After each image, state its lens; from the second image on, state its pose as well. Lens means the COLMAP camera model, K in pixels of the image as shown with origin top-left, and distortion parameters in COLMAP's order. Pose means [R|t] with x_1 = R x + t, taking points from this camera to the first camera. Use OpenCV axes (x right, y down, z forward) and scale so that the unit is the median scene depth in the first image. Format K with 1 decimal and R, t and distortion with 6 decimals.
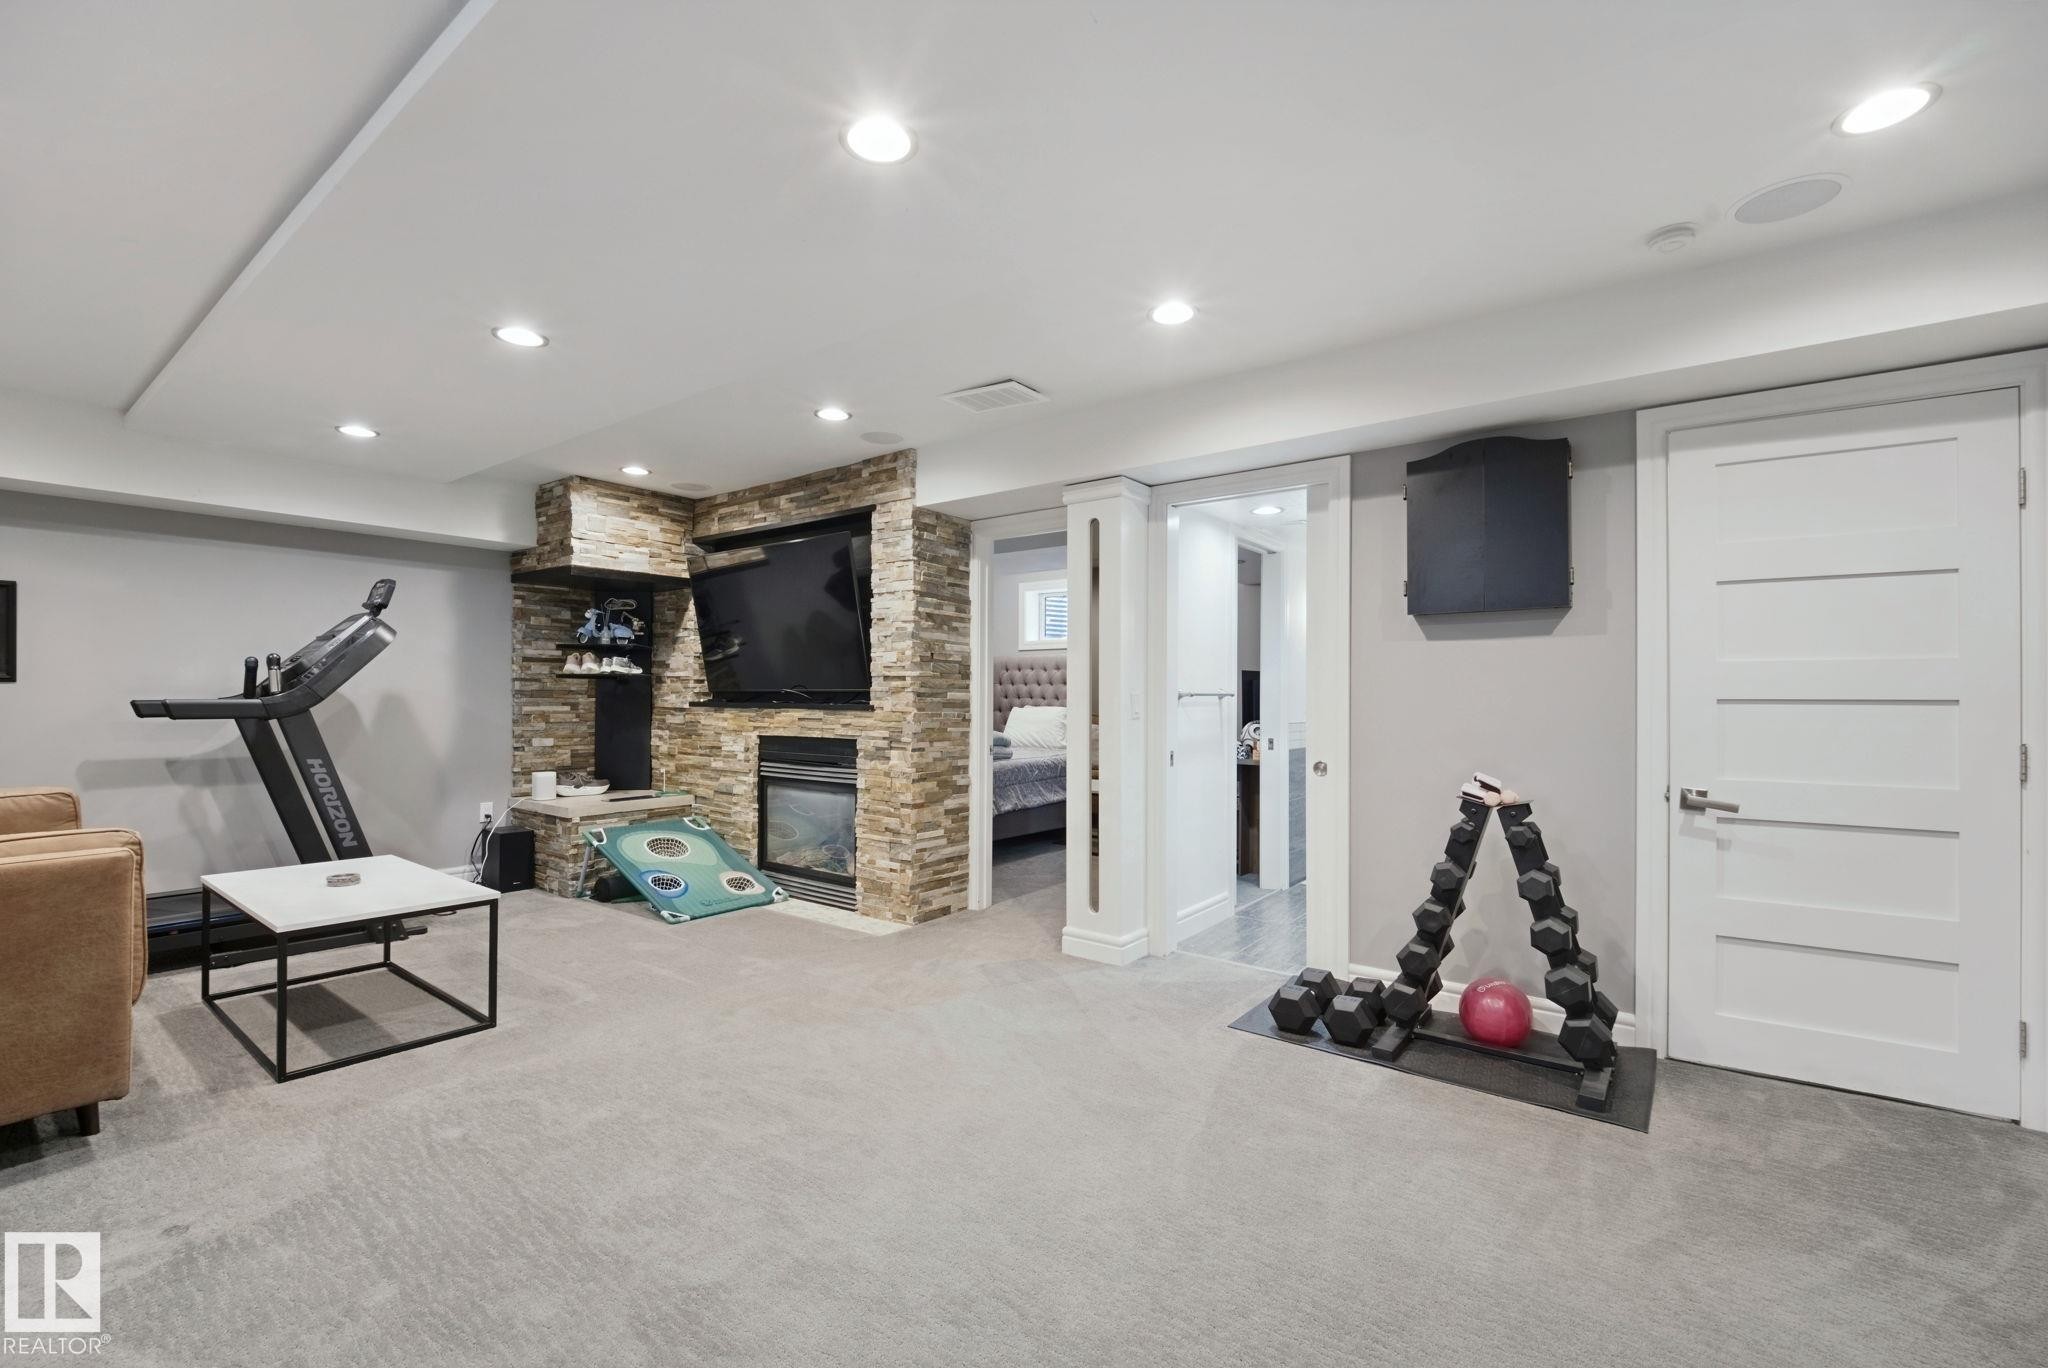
lens RADIAL K [[874.6, 0, 1011.9], [0, 874.6, 686.3], [0, 0, 1]] dist [-0.010841, -0.002581]
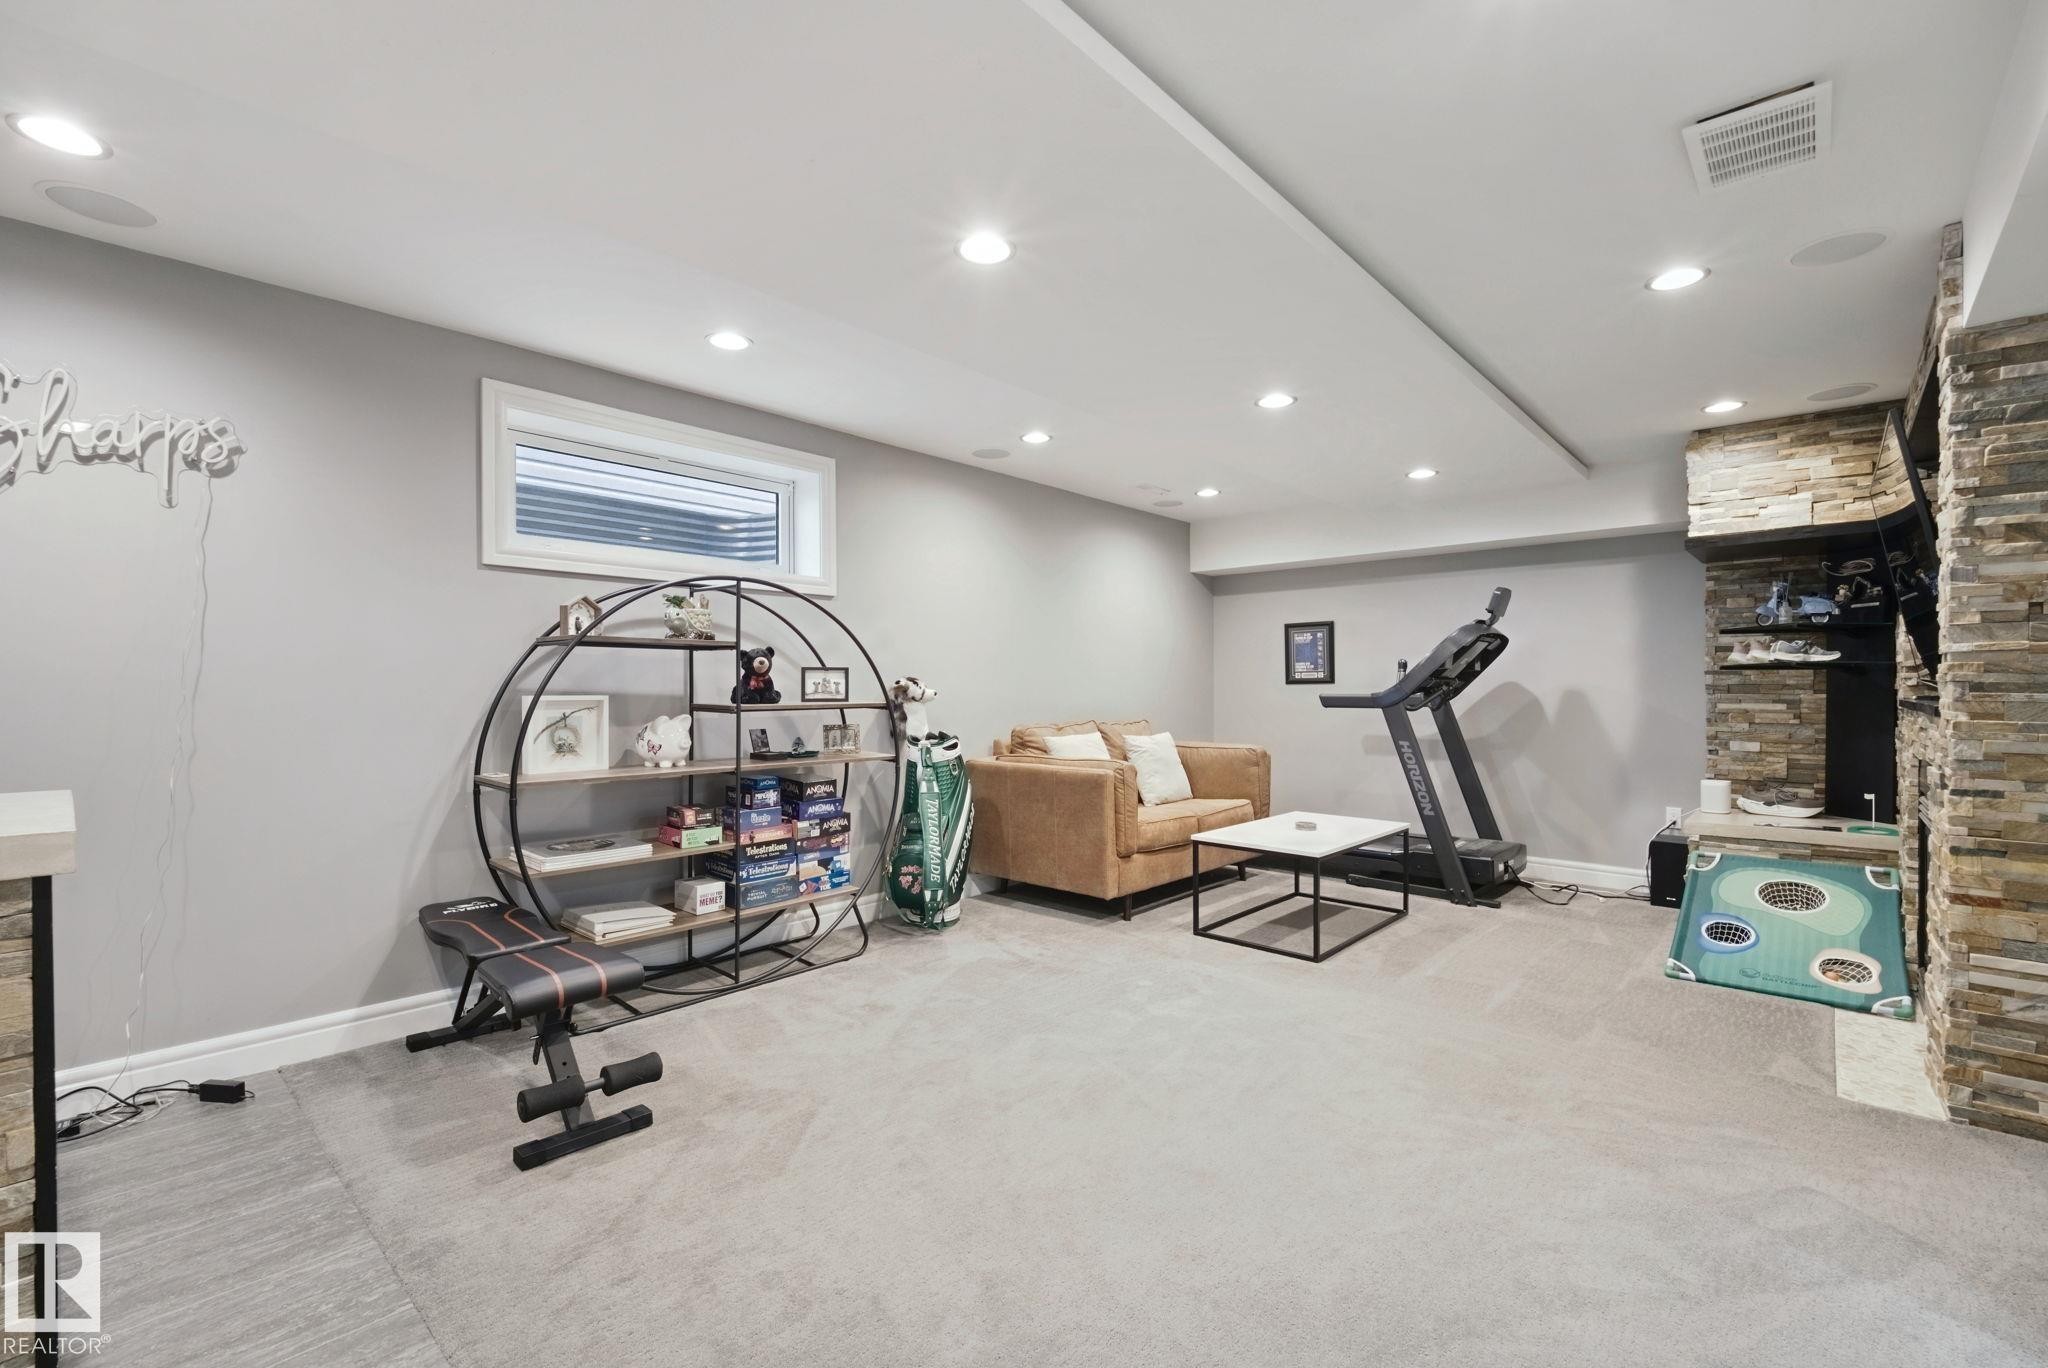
lens RADIAL K [[874.6, 0, 1011.8], [0, 874.6, 686.7], [0, 0, 1]] dist [-0.010841, -0.002581]
pose [[-0.095632, -0.007600, -0.995388, 0.374931], [0.011046, 0.999901, -0.008696, 0.006255], [0.995355, -0.011827, -0.095538, 0.391621]]
